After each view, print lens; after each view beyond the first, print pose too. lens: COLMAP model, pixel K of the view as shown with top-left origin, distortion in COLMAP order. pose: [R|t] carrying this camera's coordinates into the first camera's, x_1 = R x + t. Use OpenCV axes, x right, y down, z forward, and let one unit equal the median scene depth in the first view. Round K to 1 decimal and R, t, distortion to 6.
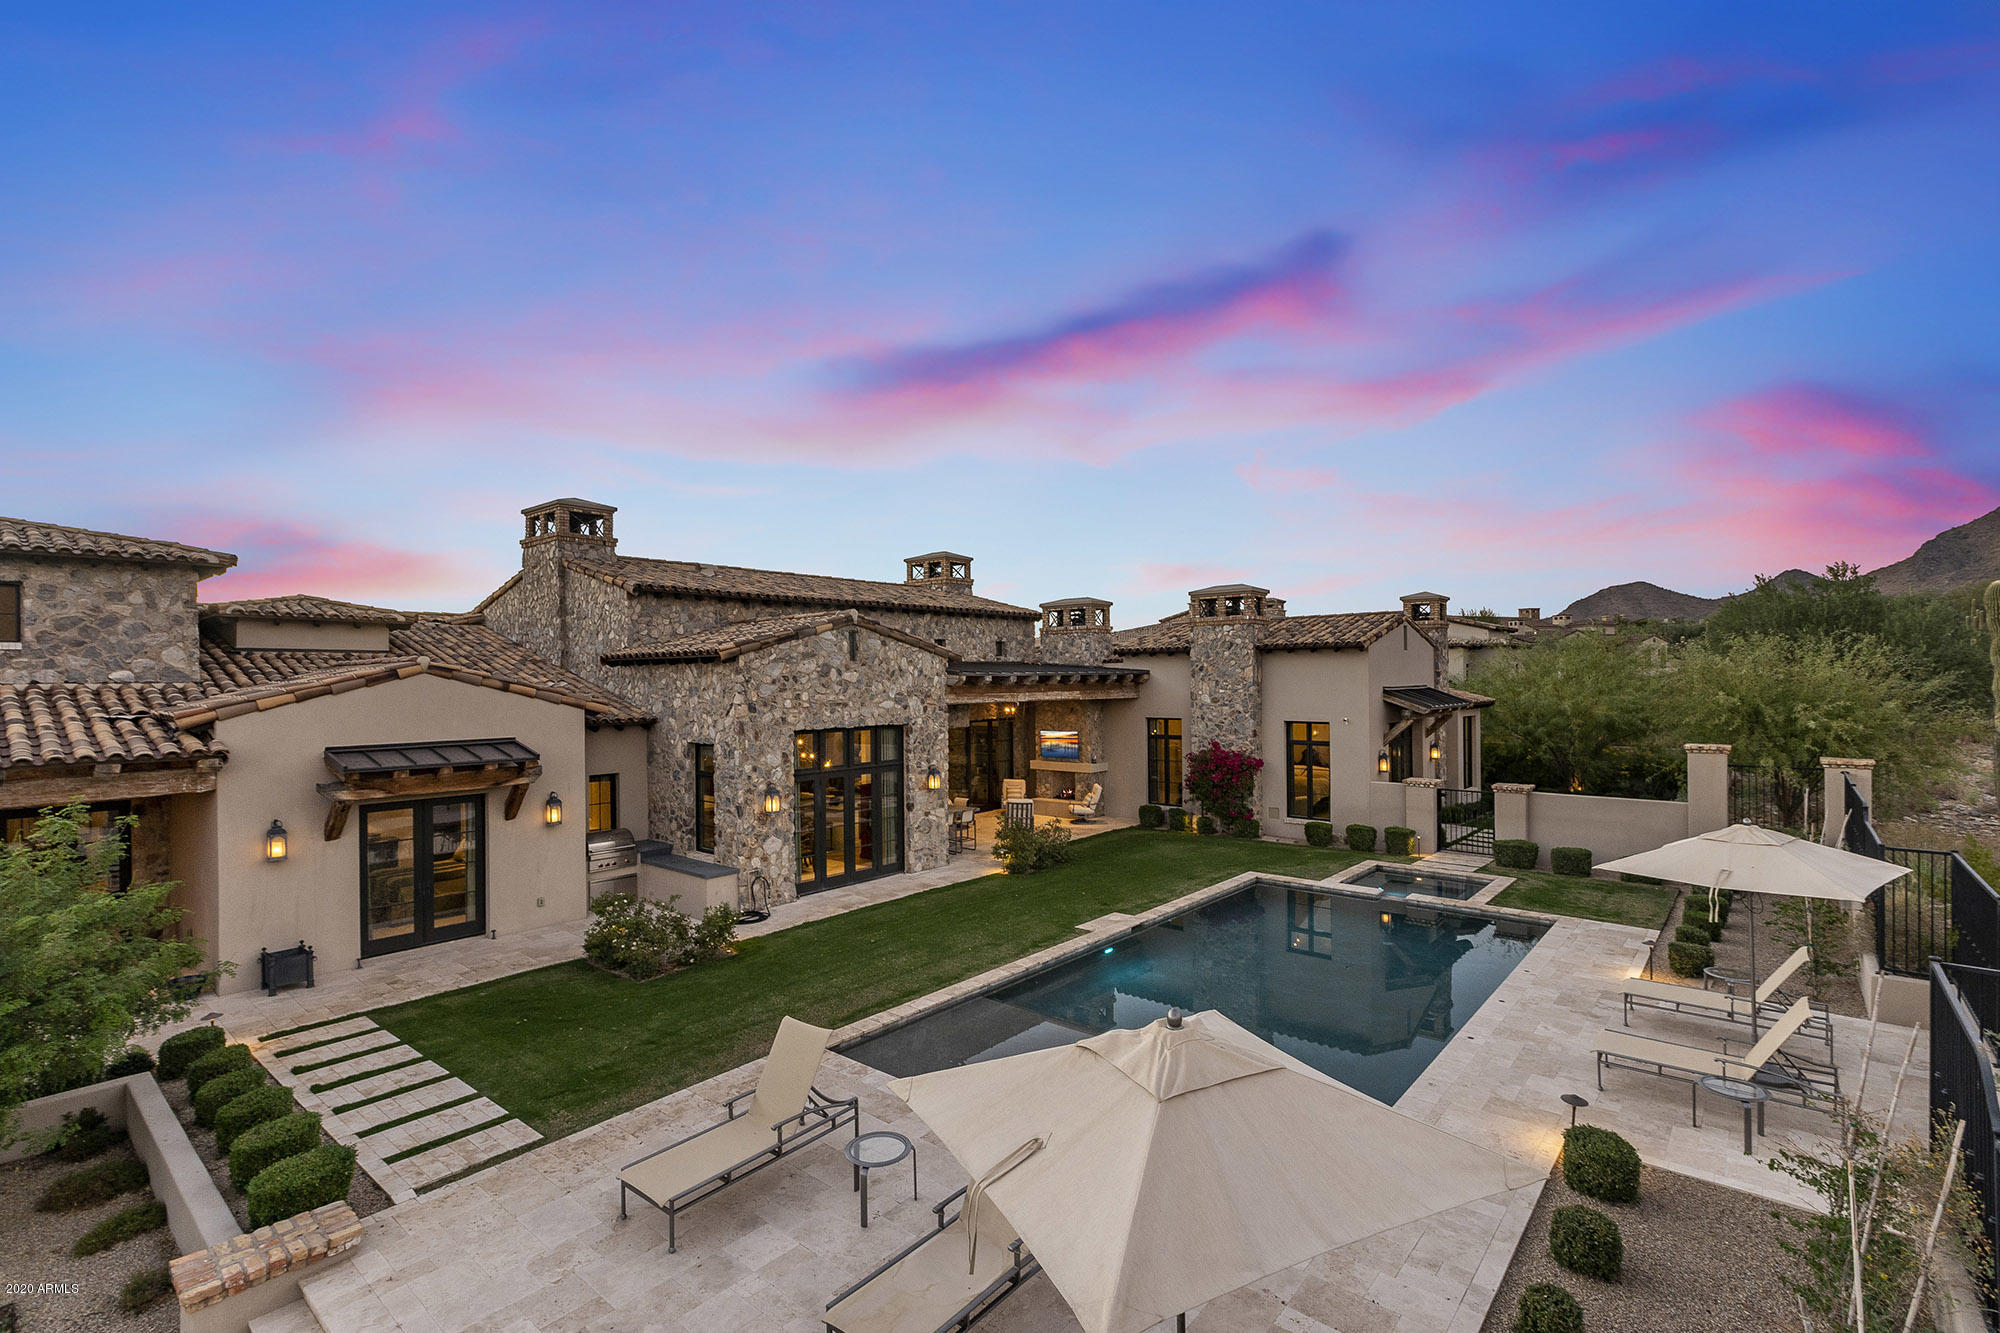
lens RADIAL K [[902.7, 0, 1009.3], [0, 902.7, 676.6], [0, 0, 1]] dist [0.004625, -0.000651]
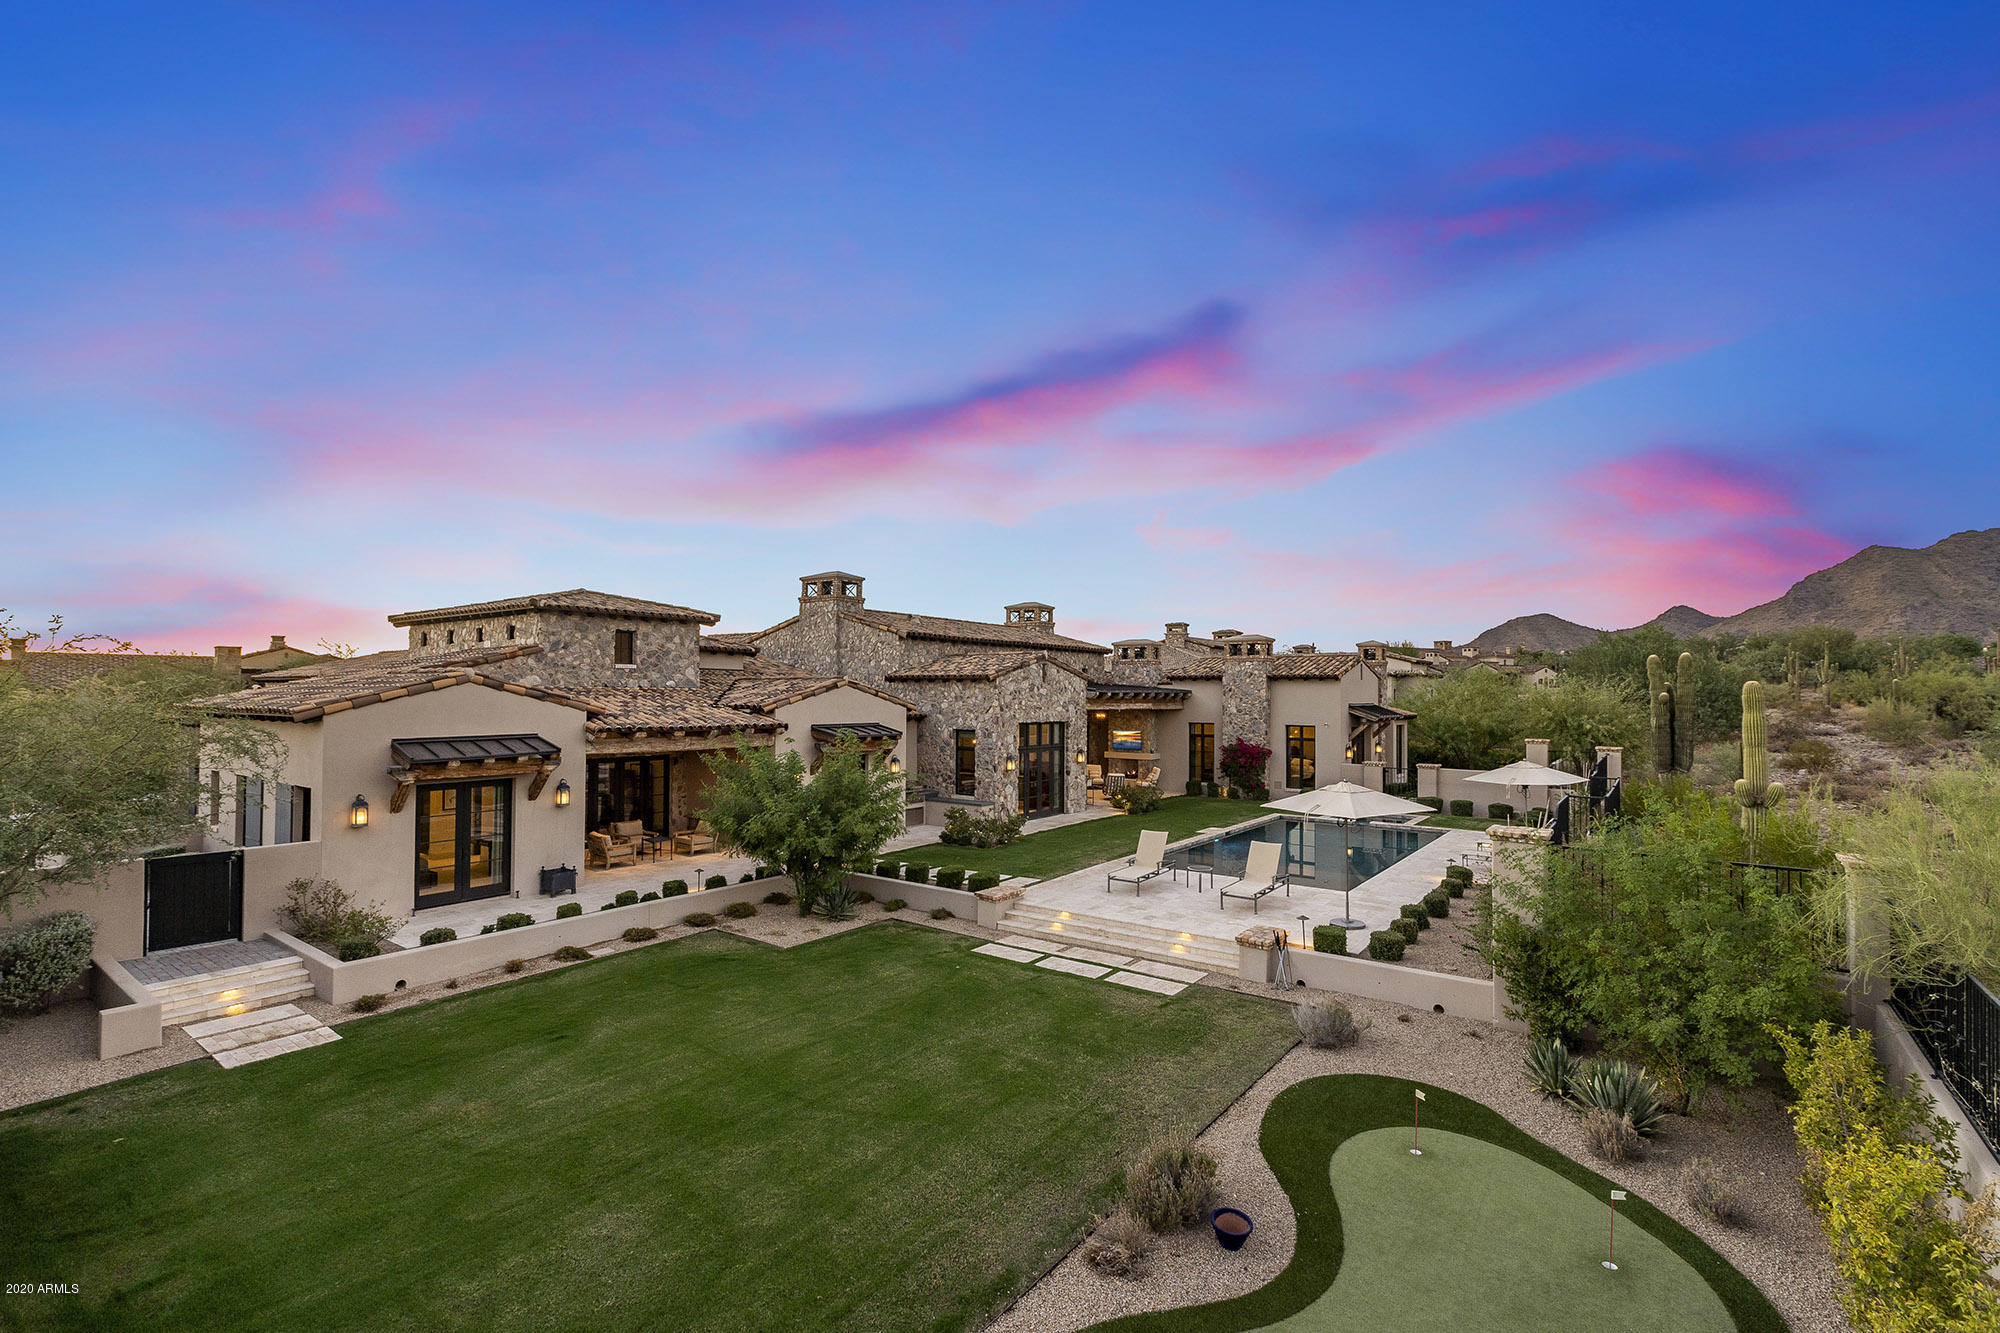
lens RADIAL K [[902.7, 0, 1010.1], [0, 902.7, 683.9], [0, 0, 1]] dist [0.004625, -0.000651]
pose [[0.997061, 0.017590, 0.074568, -0.299095], [-0.016767, 0.999791, -0.011660, 0.005820], [-0.074758, 0.010376, 0.997148, -0.533444]]
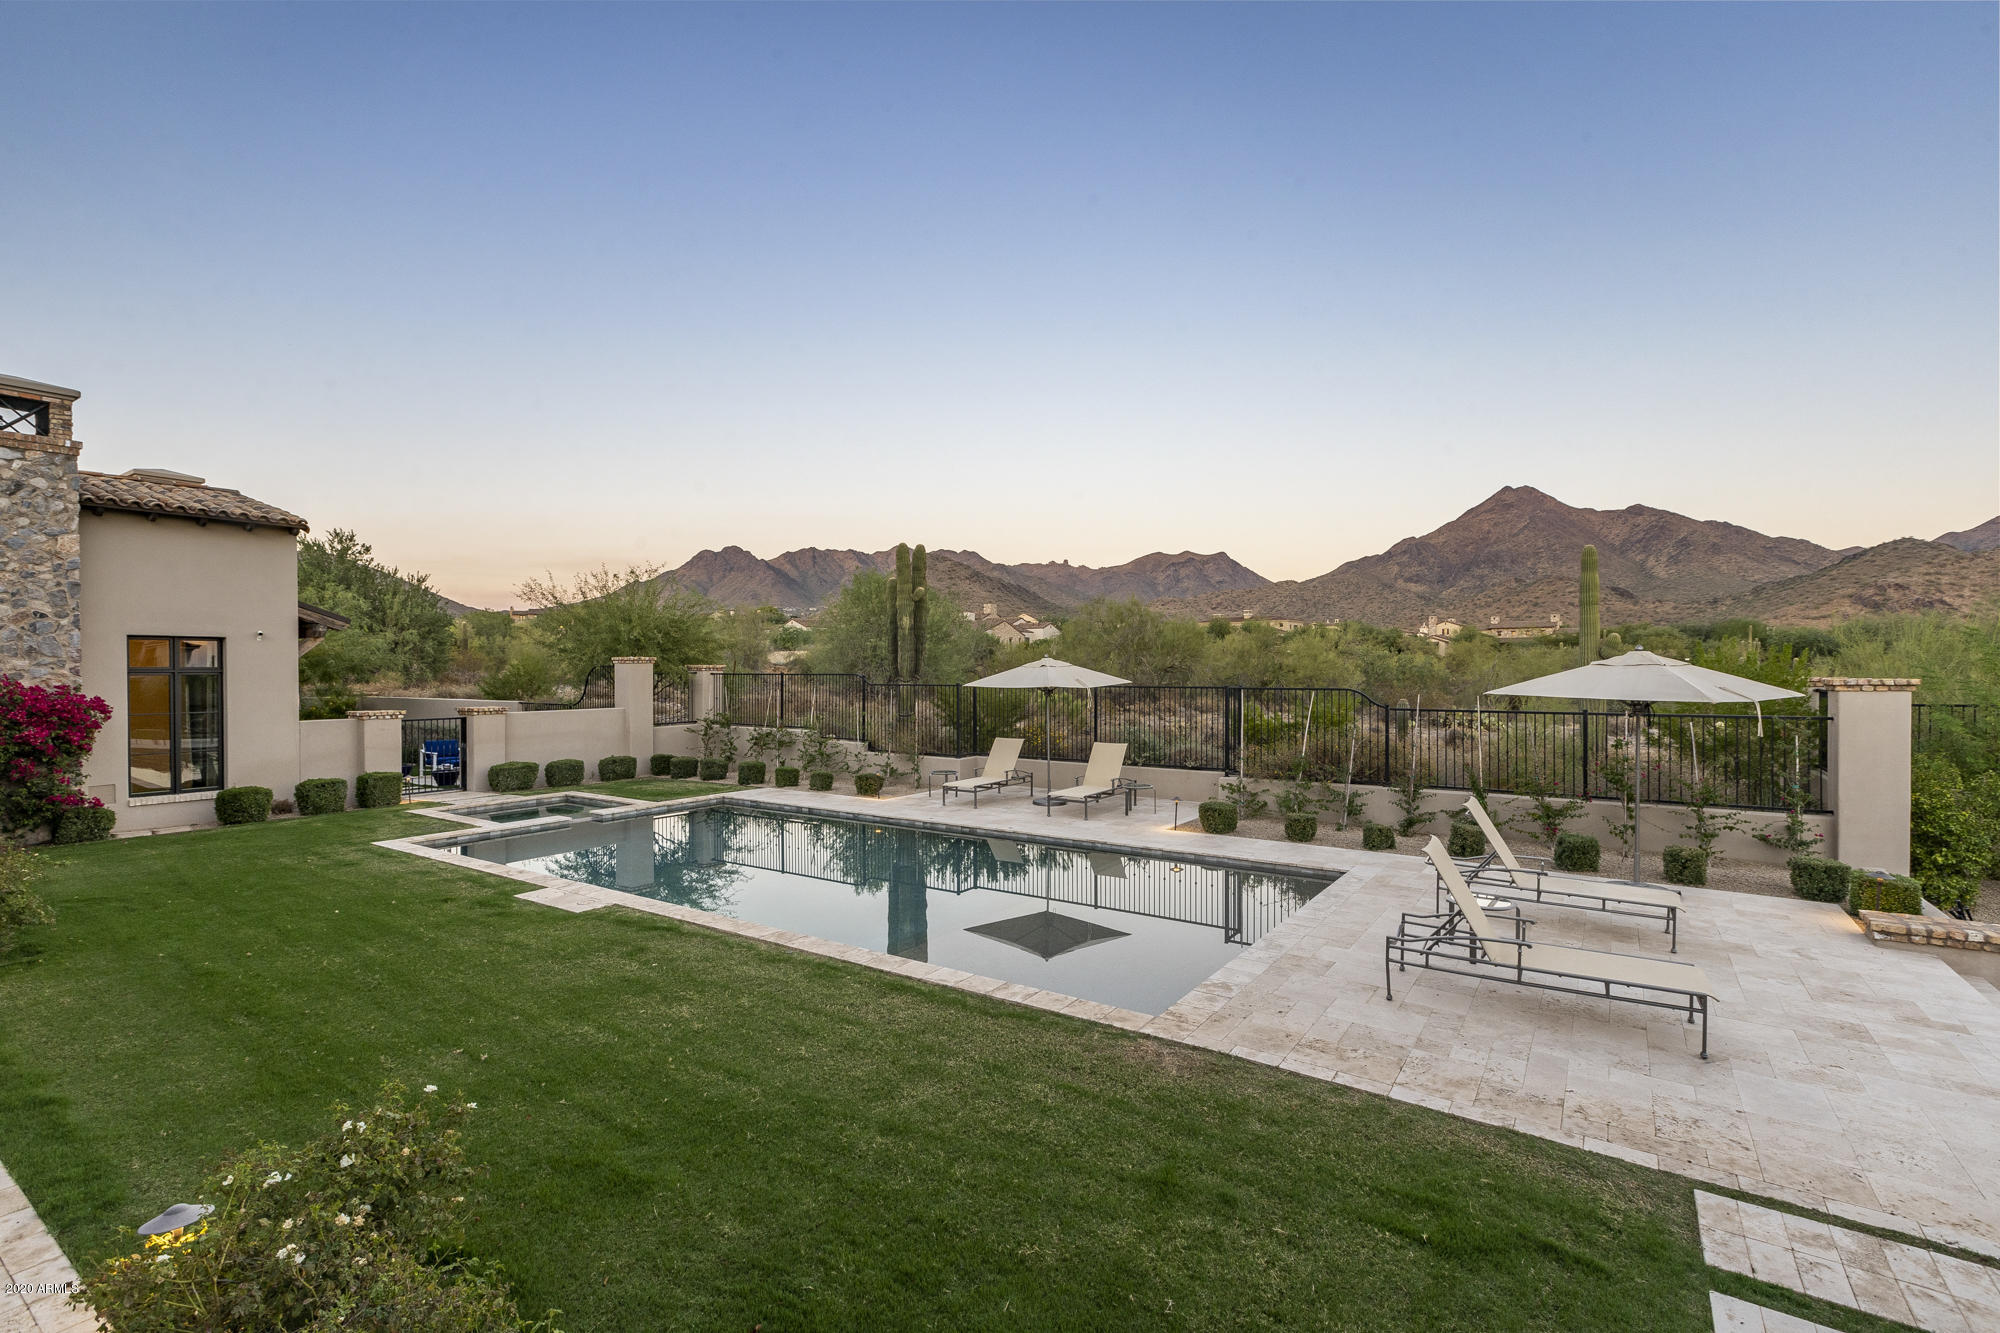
lens RADIAL K [[902.7, 0, 995.4], [0, 902.7, 665.6], [0, 0, 1]] dist [0.004625, -0.000651]
pose [[-0.099945, 0.012424, 0.994915, -0.369044], [0.003943, 0.999919, -0.012091, 0.085992], [-0.994985, 0.002715, -0.099986, 0.542253]]
